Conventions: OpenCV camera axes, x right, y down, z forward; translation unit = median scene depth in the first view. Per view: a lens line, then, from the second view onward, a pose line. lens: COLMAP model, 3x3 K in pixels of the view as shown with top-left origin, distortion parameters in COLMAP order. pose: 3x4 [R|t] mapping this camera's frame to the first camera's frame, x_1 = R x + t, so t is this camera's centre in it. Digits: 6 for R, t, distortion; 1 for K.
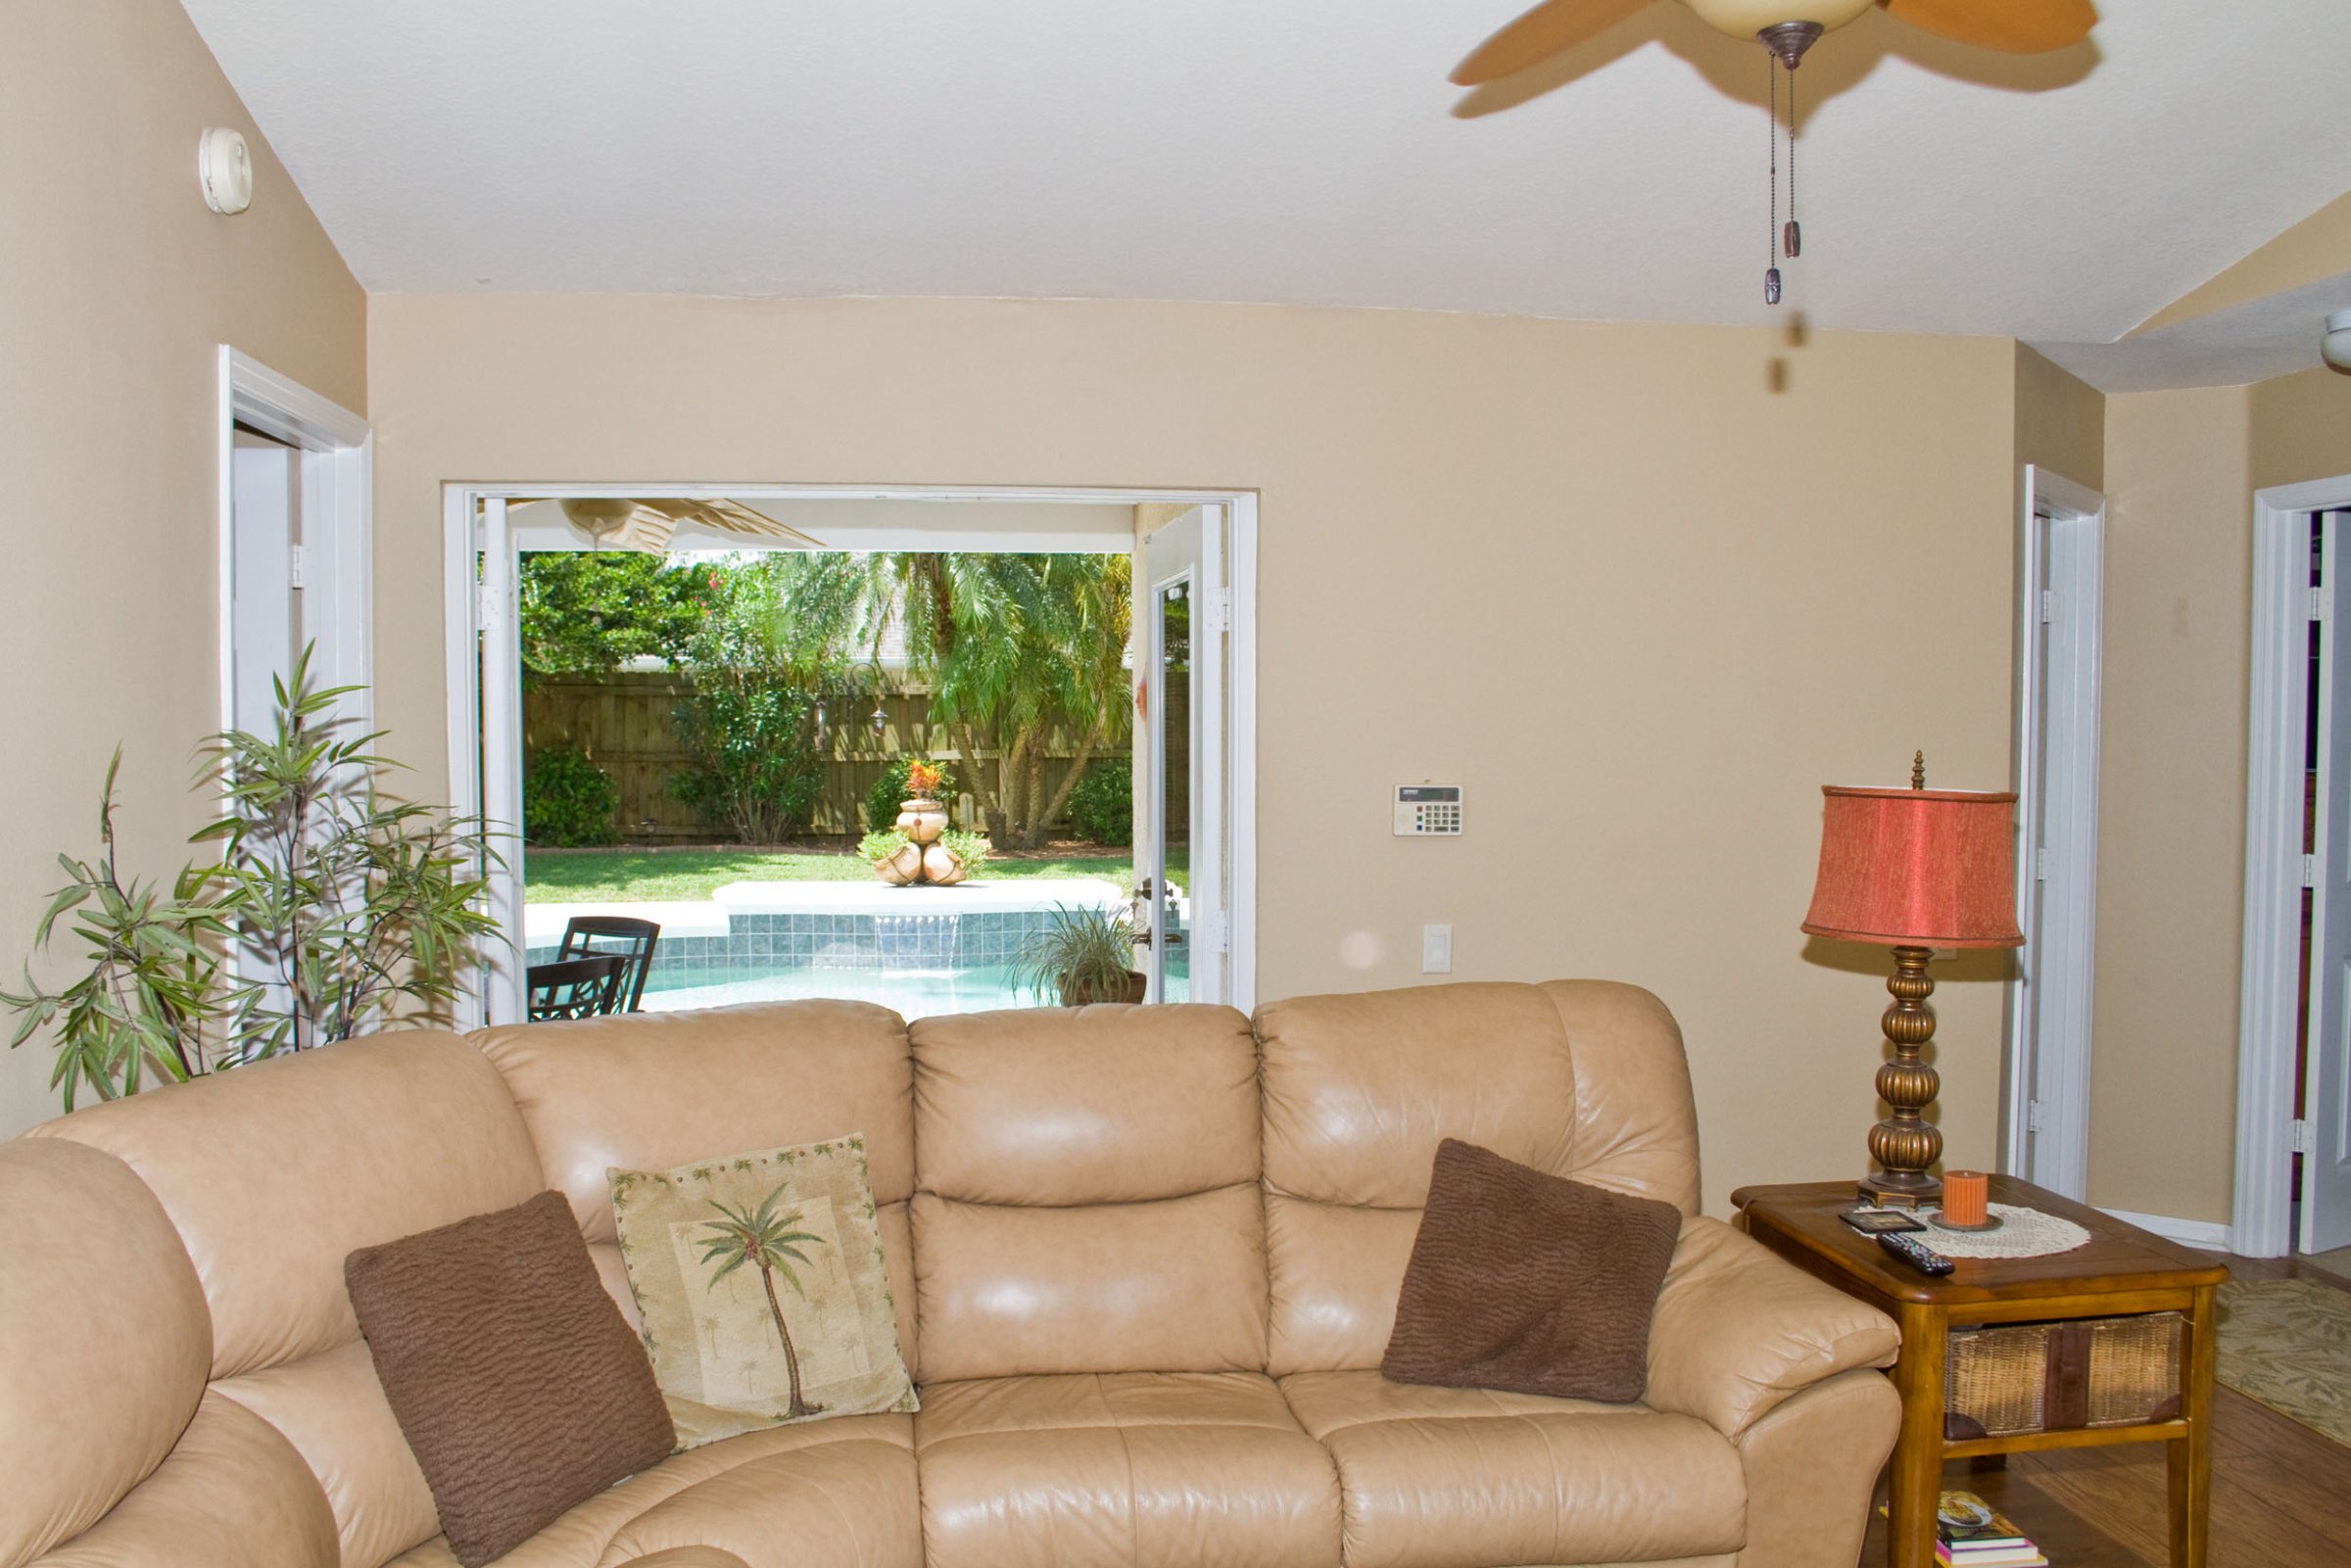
lens RADIAL K [[2050.5, 0, 1175.5], [0, 2050.5, 784.0], [0, 0, 1]] dist [-0.185089, 0.194032]
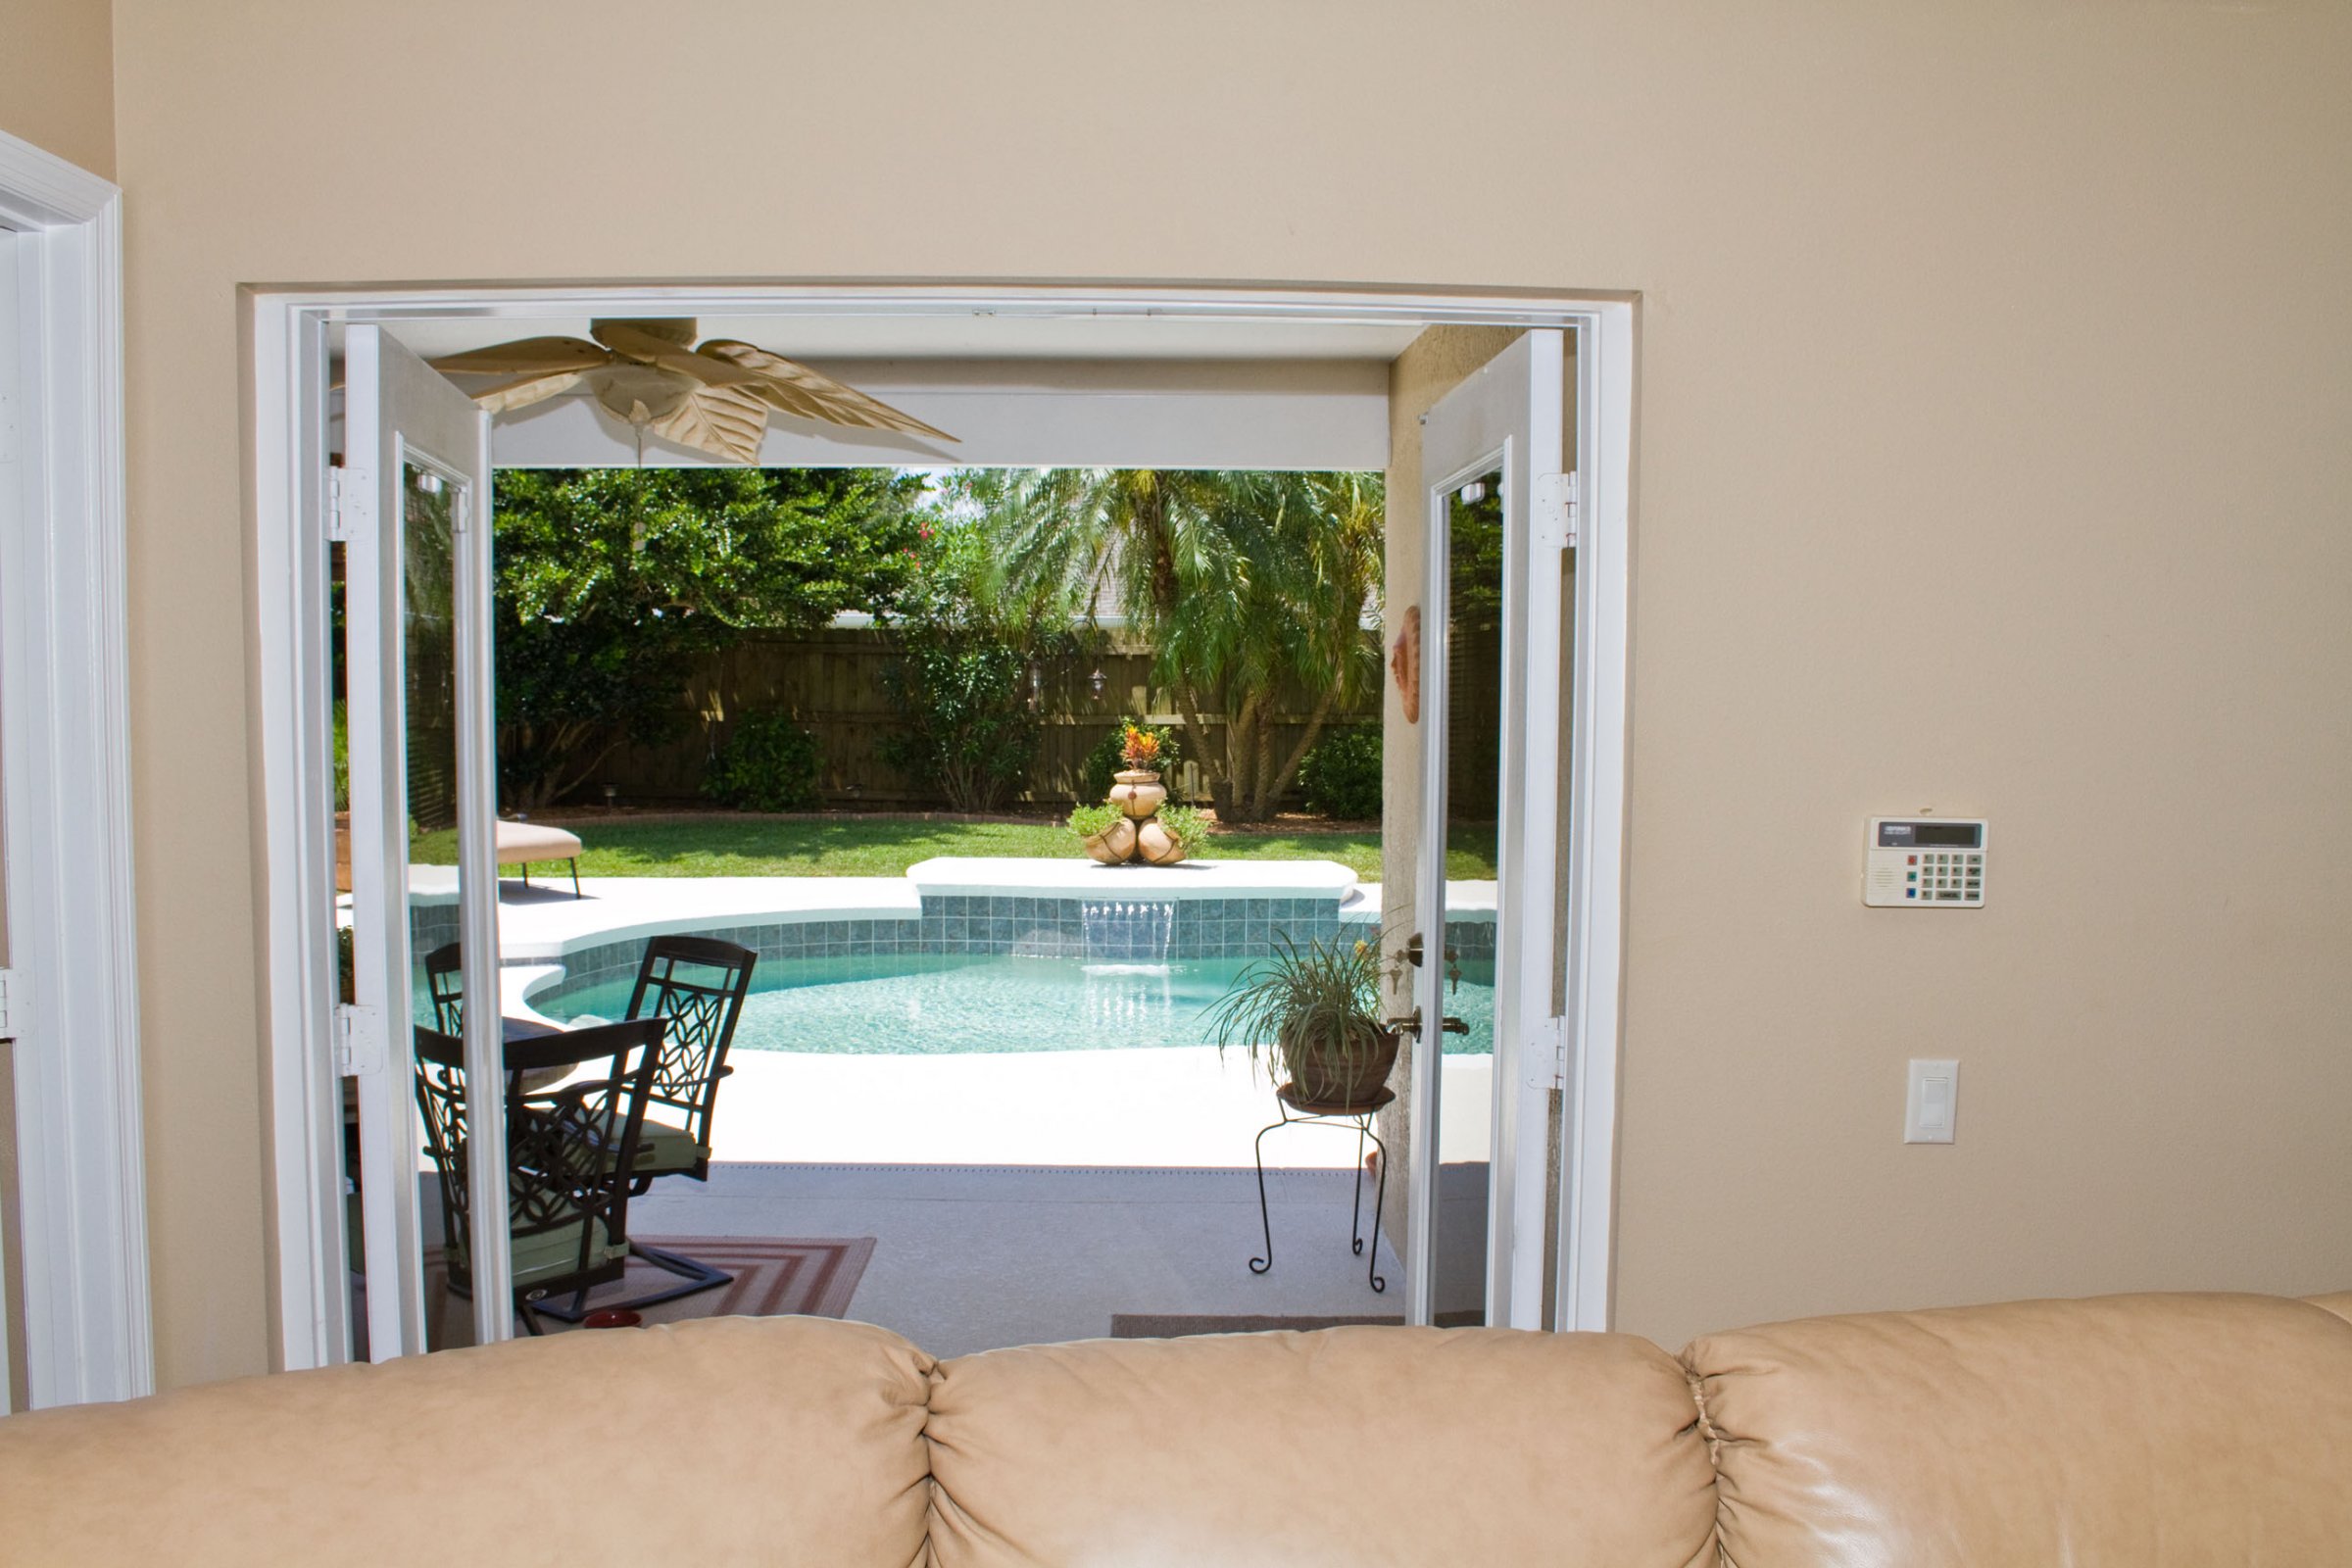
lens RADIAL K [[1934.3, 0, 1176.0], [0, 1934.3, 784.0], [0, 0, 1]] dist [-0.156137, 0.113193]
pose [[0.993158, 0.015217, -0.115785, -0.007164], [-0.012664, 0.999661, 0.022754, -0.005606], [0.116092, -0.021132, 0.993014, 0.138628]]
